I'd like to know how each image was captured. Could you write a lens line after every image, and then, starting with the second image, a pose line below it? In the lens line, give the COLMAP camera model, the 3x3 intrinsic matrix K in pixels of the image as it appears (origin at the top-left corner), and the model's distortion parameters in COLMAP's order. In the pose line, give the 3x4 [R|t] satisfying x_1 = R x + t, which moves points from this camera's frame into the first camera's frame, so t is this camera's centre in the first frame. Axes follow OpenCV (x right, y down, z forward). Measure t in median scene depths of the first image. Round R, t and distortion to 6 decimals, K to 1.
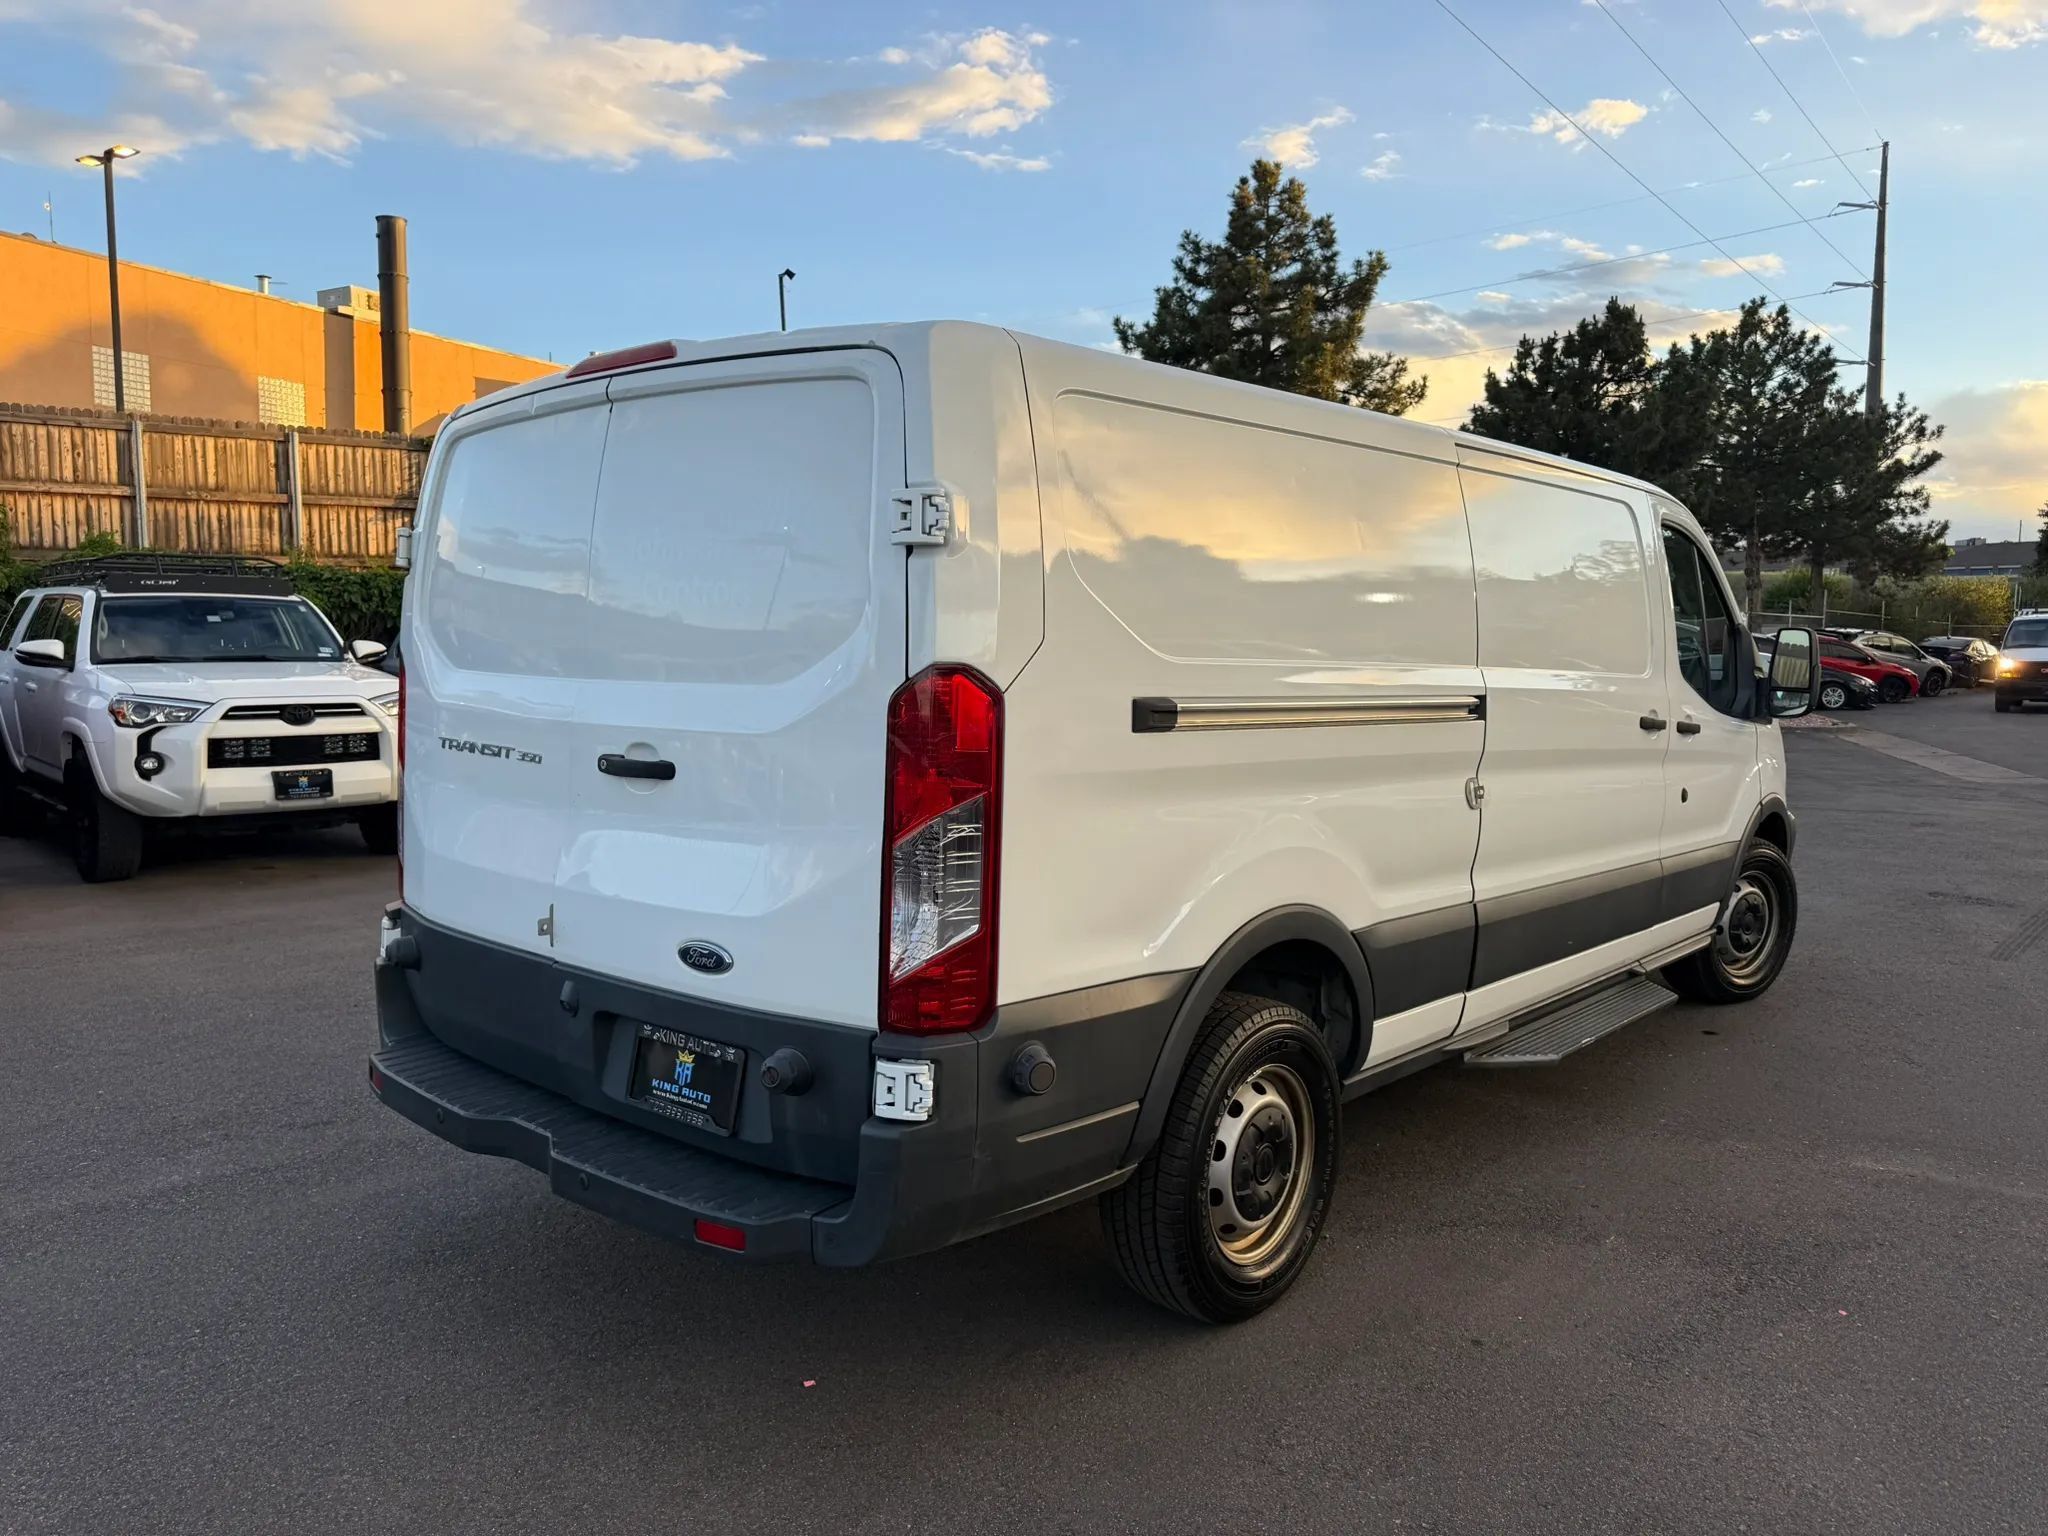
lens RADIAL K [[1457.3, 0, 1012.7], [0, 1457.3, 783.1], [0, 0, 1]] dist [0.050493, -0.053216]
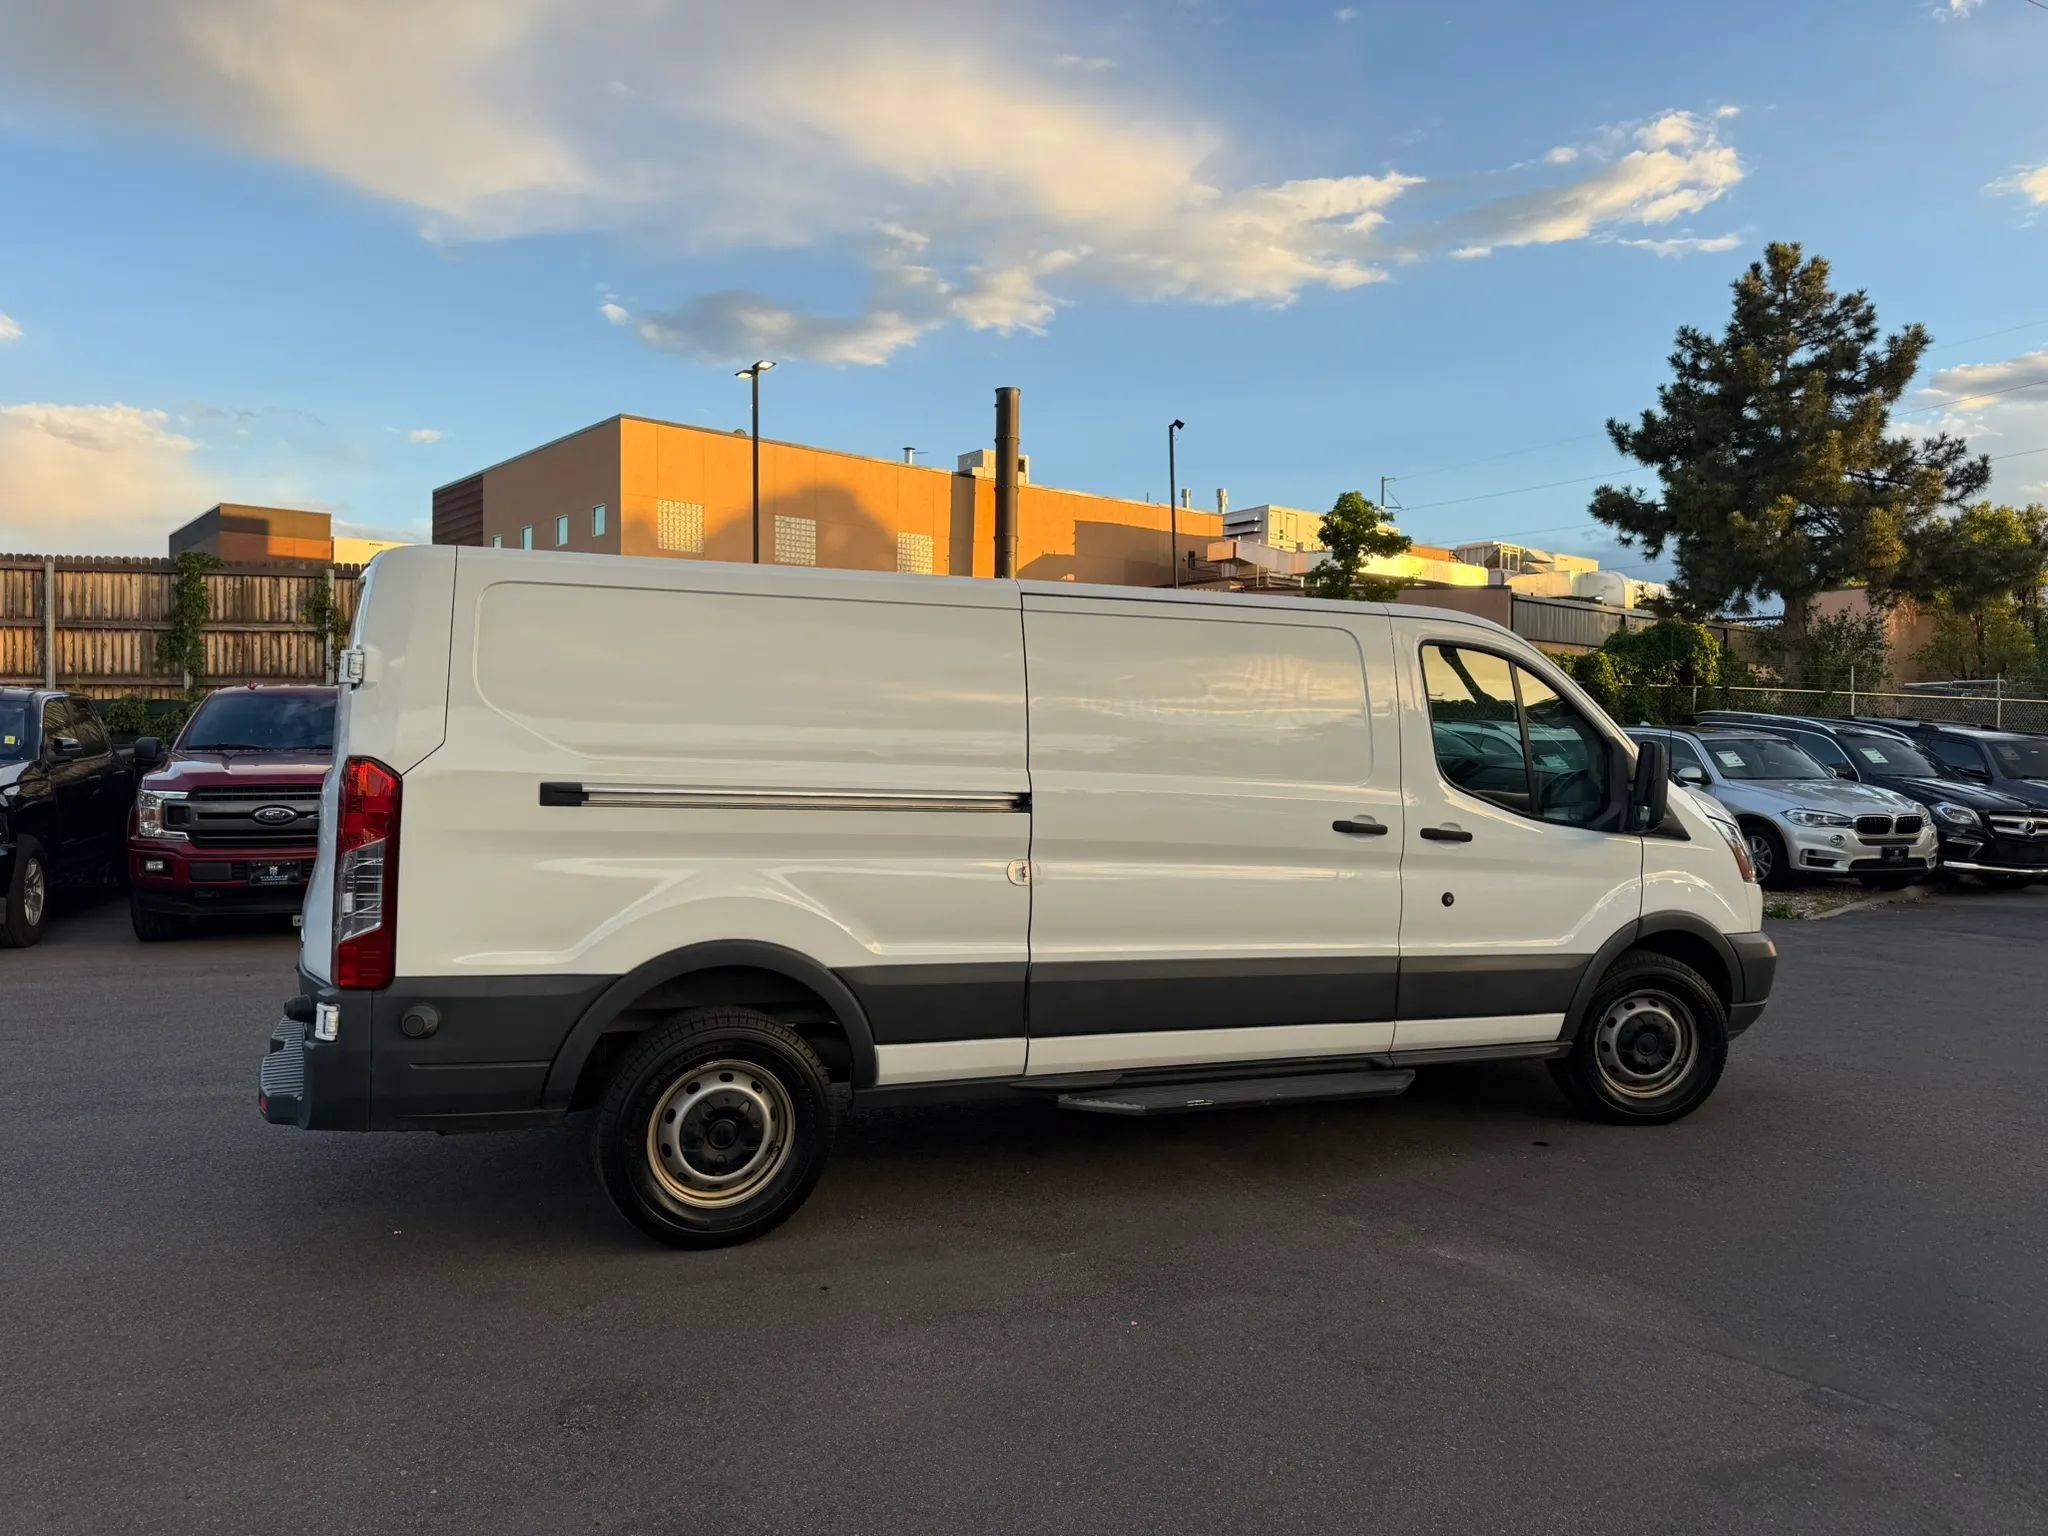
lens RADIAL K [[1457.3, 0, 1001.7], [0, 1457.3, 786.6], [0, 0, 1]] dist [0.050493, -0.053216]
pose [[0.906113, 0.017829, -0.422661, 0.125038], [-0.049232, 0.996767, -0.063498, 0.002038], [0.420162, 0.078345, 0.904061, -0.020888]]
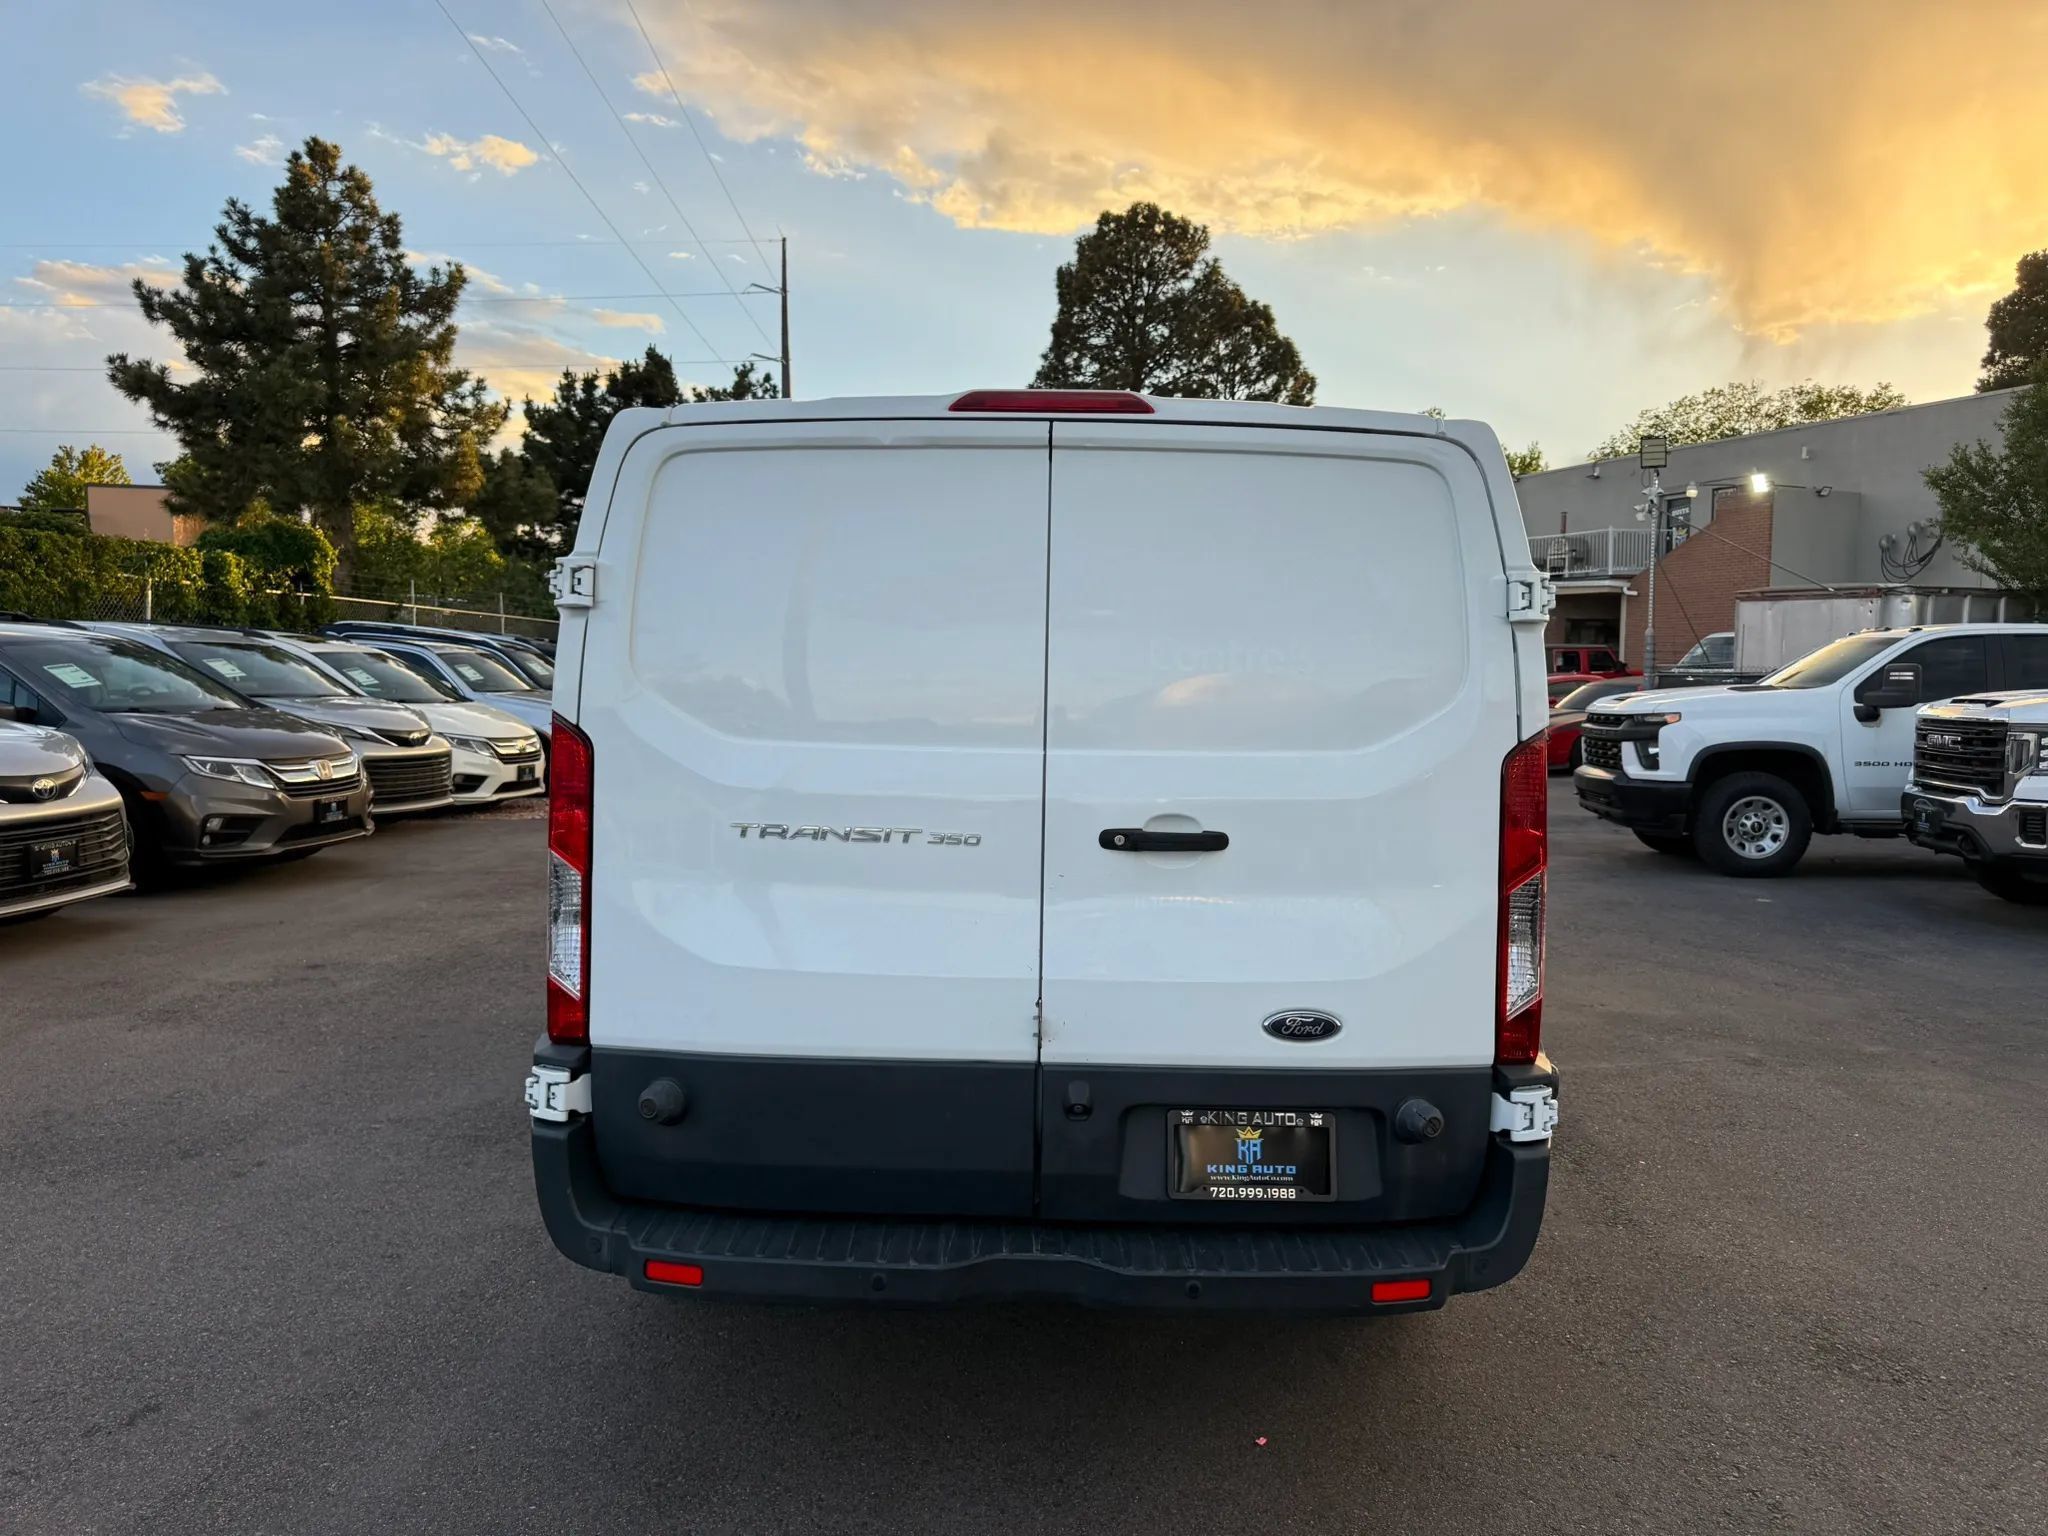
lens RADIAL K [[1457.3, 0, 1015.6], [0, 1457.3, 769.0], [0, 0, 1]] dist [0.050493, -0.053216]
pose [[0.756966, -0.040179, 0.652218, -0.113616], [0.055764, 0.998439, -0.003212, -0.007153], [-0.651071, 0.038801, 0.758025, 0.041646]]
